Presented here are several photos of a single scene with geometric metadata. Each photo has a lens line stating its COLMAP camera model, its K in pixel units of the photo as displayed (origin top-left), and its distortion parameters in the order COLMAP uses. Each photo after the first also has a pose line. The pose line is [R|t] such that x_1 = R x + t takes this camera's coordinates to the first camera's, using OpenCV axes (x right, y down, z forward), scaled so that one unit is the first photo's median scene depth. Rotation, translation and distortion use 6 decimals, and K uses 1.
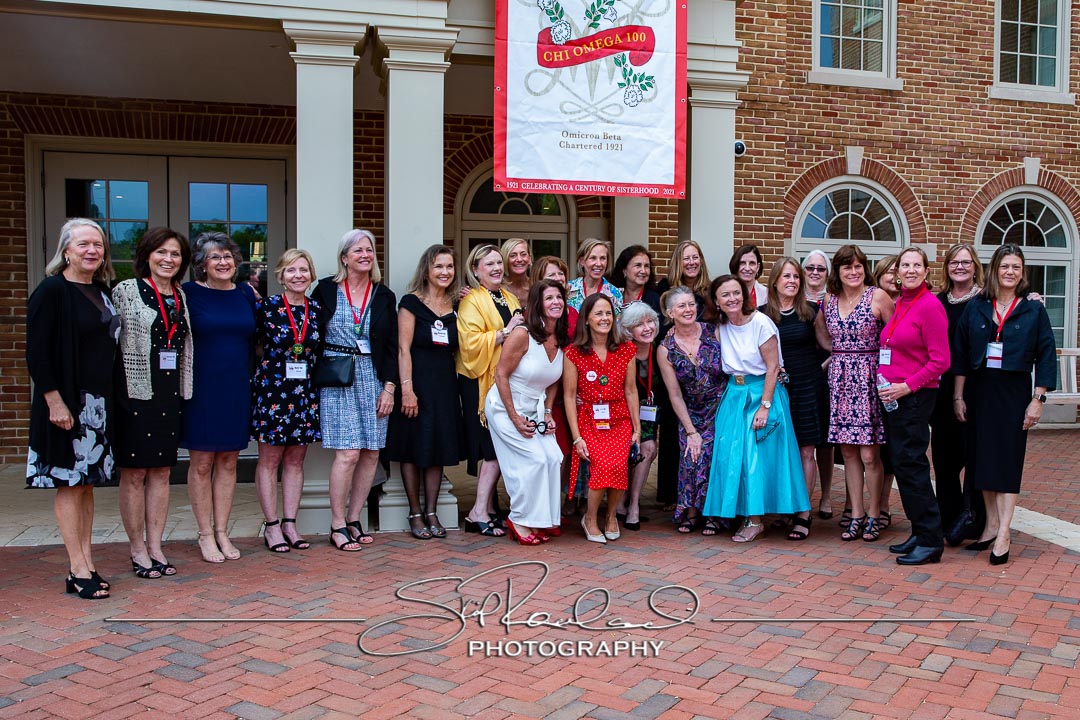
lens RADIAL K [[1038.5, 0, 600.0], [0, 1038.5, 377.8], [0, 0, 1]] dist [-0.054805, 0.032823]
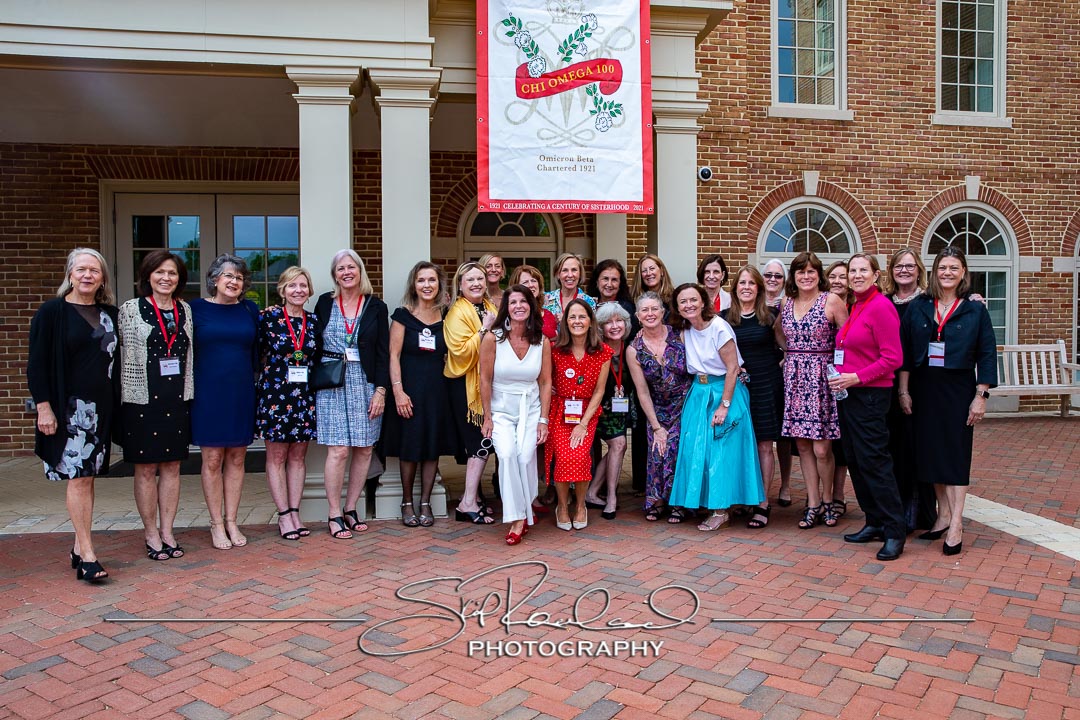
lens RADIAL K [[831.7, 0, 540.0], [0, 831.7, 360.0], [0, 0, 1]] dist [-0.077629, 0.083569]
pose [[0.996055, -0.013568, -0.087691, 0.040989], [0.012062, 0.999771, -0.017686, -0.004529], [0.087911, 0.016558, 0.995991, 0.116644]]
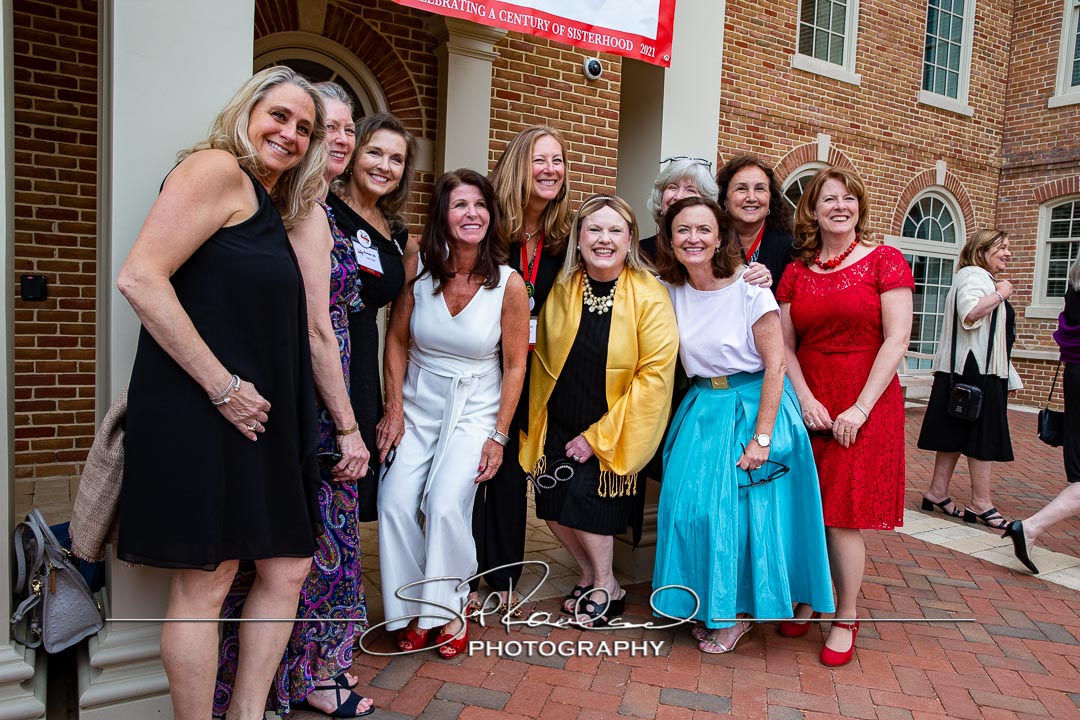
lens RADIAL K [[831.7, 0, 540.0], [0, 831.7, 360.0], [0, 0, 1]] dist [-0.077629, 0.083569]
pose [[0.960931, 0.014395, 0.276414, -0.093731], [-0.021278, 0.999533, 0.021917, -0.015903], [-0.275969, -0.026942, 0.960789, 0.522781]]
